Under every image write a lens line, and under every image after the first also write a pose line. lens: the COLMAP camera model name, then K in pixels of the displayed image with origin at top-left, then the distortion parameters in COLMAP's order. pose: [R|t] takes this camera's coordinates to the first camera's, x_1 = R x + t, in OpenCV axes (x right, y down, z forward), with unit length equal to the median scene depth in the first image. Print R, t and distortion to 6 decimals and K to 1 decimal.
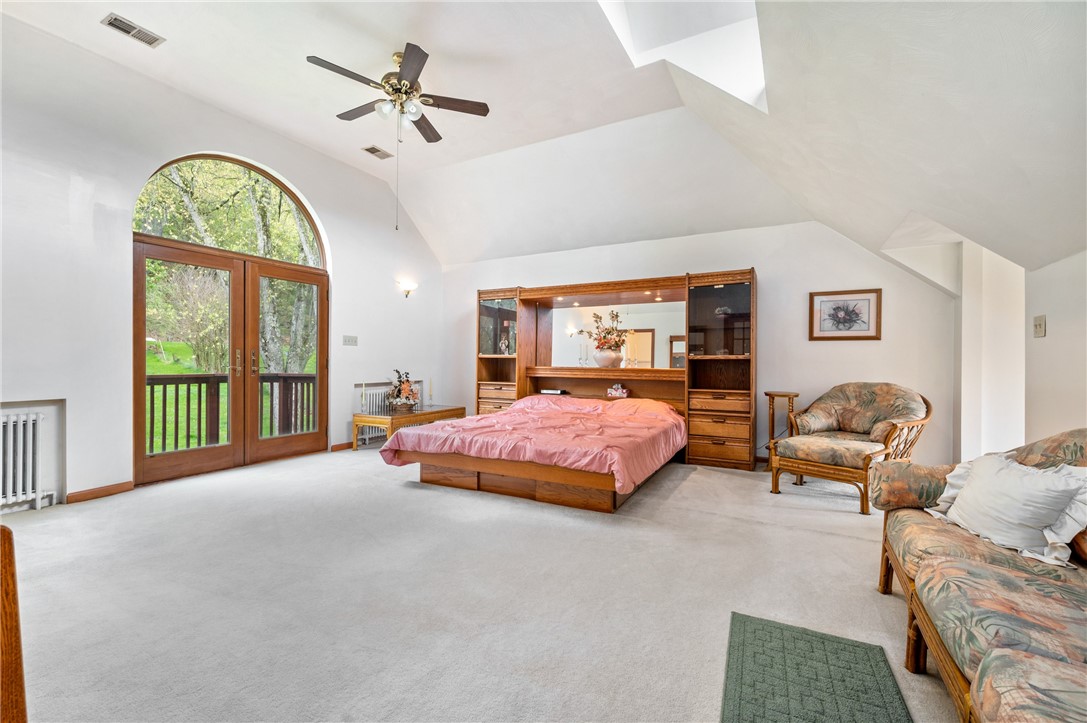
lens RADIAL K [[458.7, 0, 541.8], [0, 458.7, 357.8], [0, 0, 1]] dist [0.003334, -0.001765]
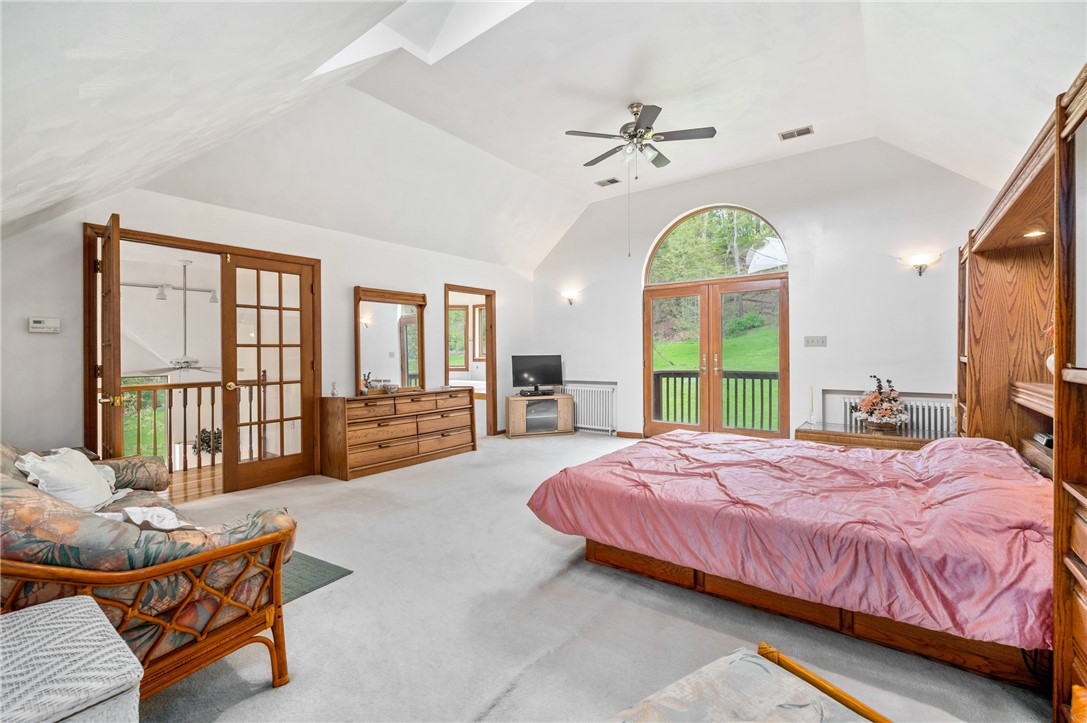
lens RADIAL K [[458.7, 0, 544.1], [0, 458.7, 352.3], [0, 0, 1]] dist [0.003334, -0.001765]
pose [[-0.152617, -0.002903, -0.988281, 0.196292], [0.011004, 0.999929, -0.004637, -0.006249], [0.988224, -0.011582, -0.152574, 0.211033]]
